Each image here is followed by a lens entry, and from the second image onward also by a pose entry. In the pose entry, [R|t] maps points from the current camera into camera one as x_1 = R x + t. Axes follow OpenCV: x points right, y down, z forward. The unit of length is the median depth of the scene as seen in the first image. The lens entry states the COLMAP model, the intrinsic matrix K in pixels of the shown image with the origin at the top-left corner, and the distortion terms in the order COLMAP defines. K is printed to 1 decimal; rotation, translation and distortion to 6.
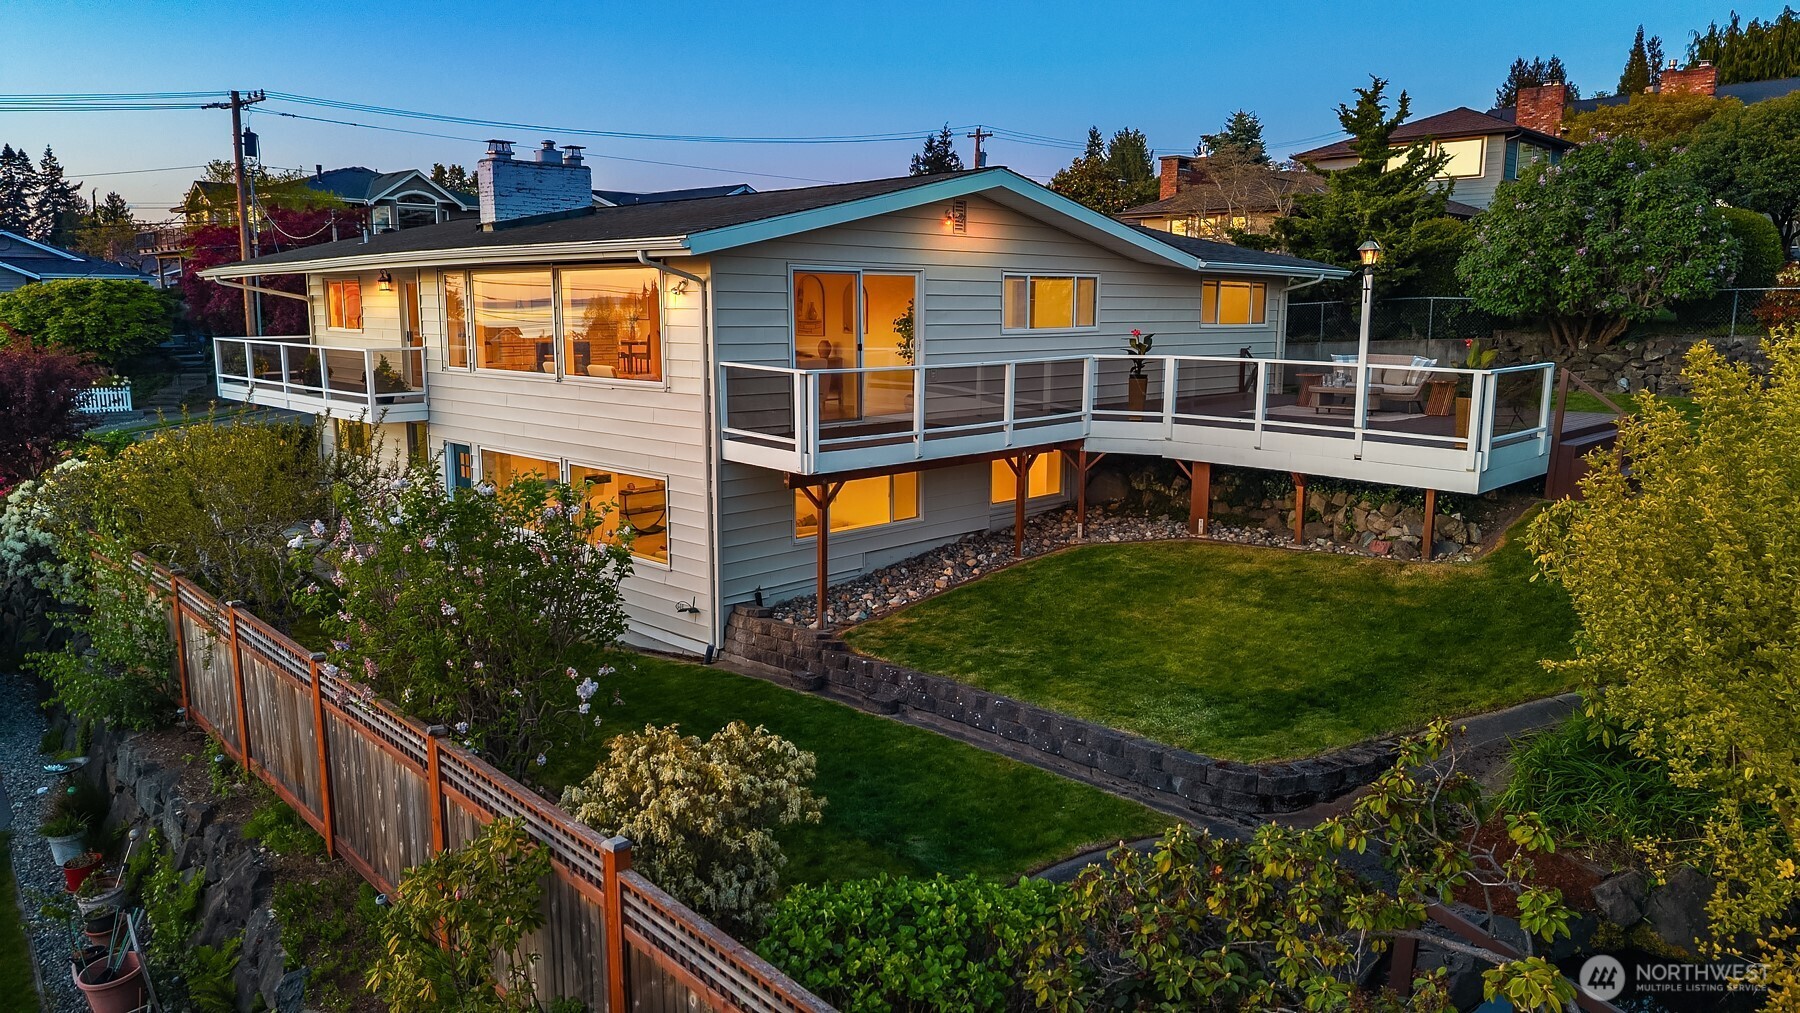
lens RADIAL K [[1240.5, 0, 887.3], [0, 1240.5, 505.6], [0, 0, 1]] dist [0.063371, -0.031879]
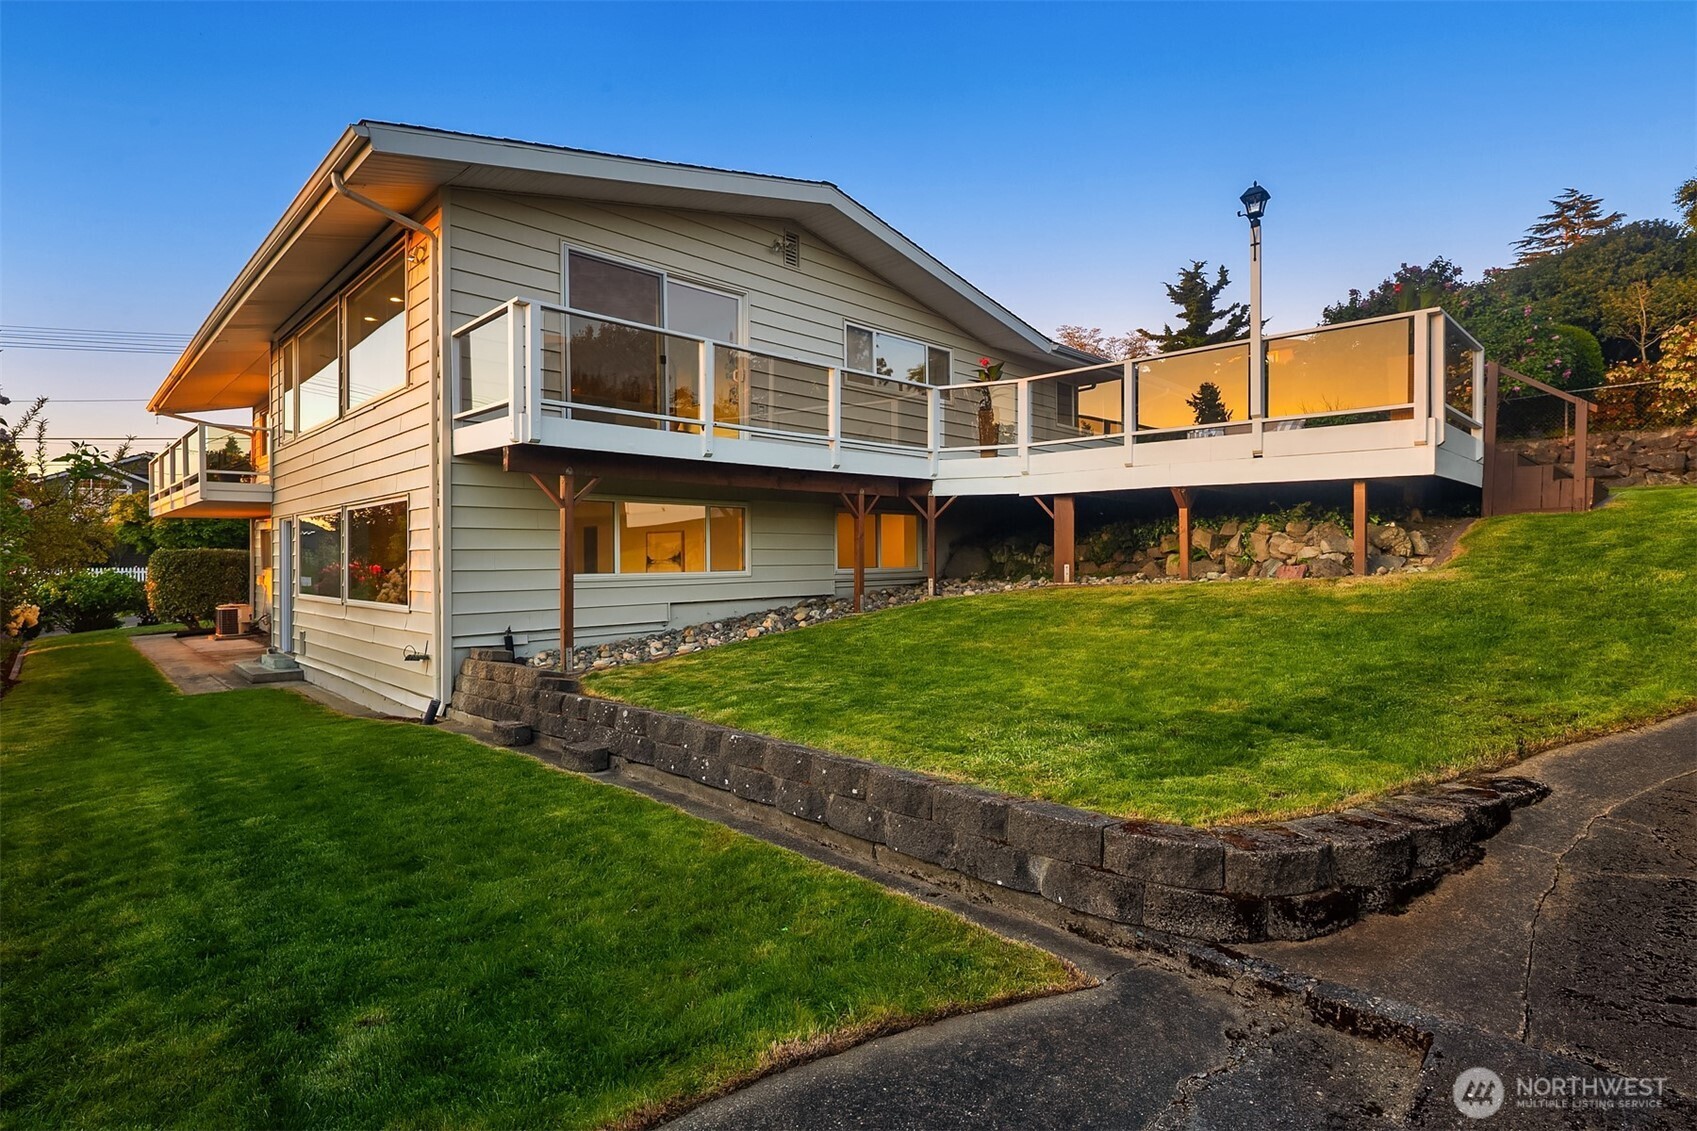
lens RADIAL K [[856.4, 0, 842.9], [0, 856.4, 558.7], [0, 0, 1]] dist [0.016380, 0.004061]
pose [[0.999964, -0.006967, -0.004840, 0.139276], [0.006143, 0.988155, -0.153333, 0.134434], [0.005851, 0.153298, 0.988163, 0.574007]]
